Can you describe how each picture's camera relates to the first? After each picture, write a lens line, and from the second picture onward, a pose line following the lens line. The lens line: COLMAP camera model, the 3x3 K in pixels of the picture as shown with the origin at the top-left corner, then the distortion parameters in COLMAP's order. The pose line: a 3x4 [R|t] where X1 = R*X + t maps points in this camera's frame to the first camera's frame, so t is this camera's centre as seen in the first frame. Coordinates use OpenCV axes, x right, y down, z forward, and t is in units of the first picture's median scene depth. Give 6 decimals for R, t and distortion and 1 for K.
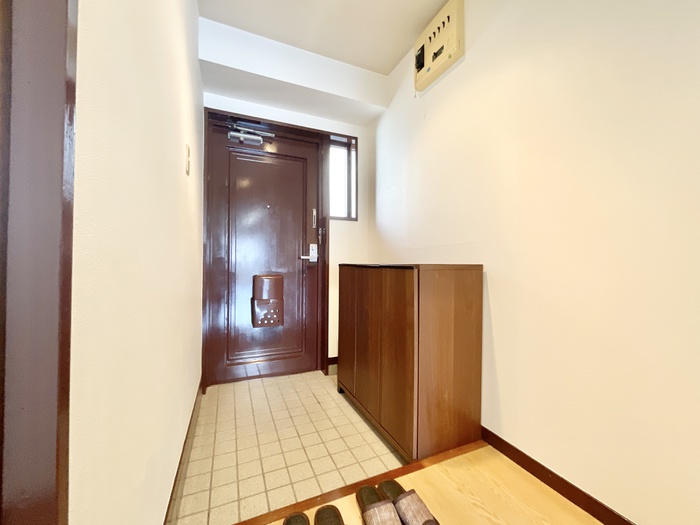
lens RADIAL K [[280.6, 0, 349.8], [0, 280.6, 261.9], [0, 0, 1]] dist [-0.009210, -0.000456]
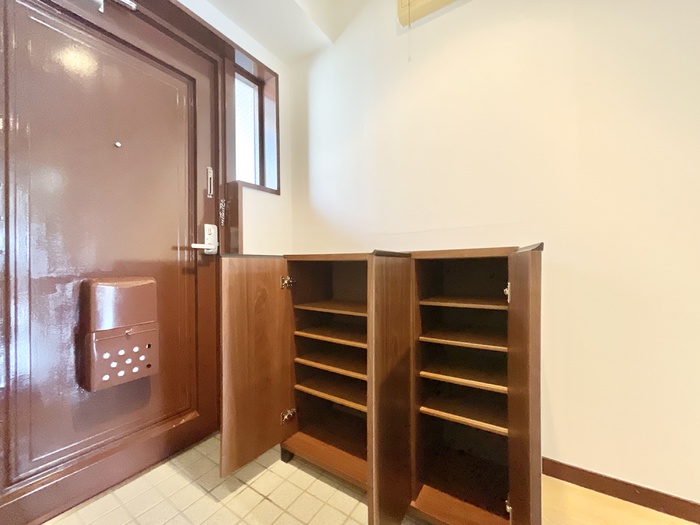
lens RADIAL K [[280.6, 0, 349.1], [0, 280.6, 262.9], [0, 0, 1]] dist [-0.009210, -0.000456]
pose [[0.842852, -0.024849, 0.537572, -0.205330], [0.005027, 0.999253, 0.038309, -0.001311], [-0.538122, -0.029587, 0.842347, 0.316807]]
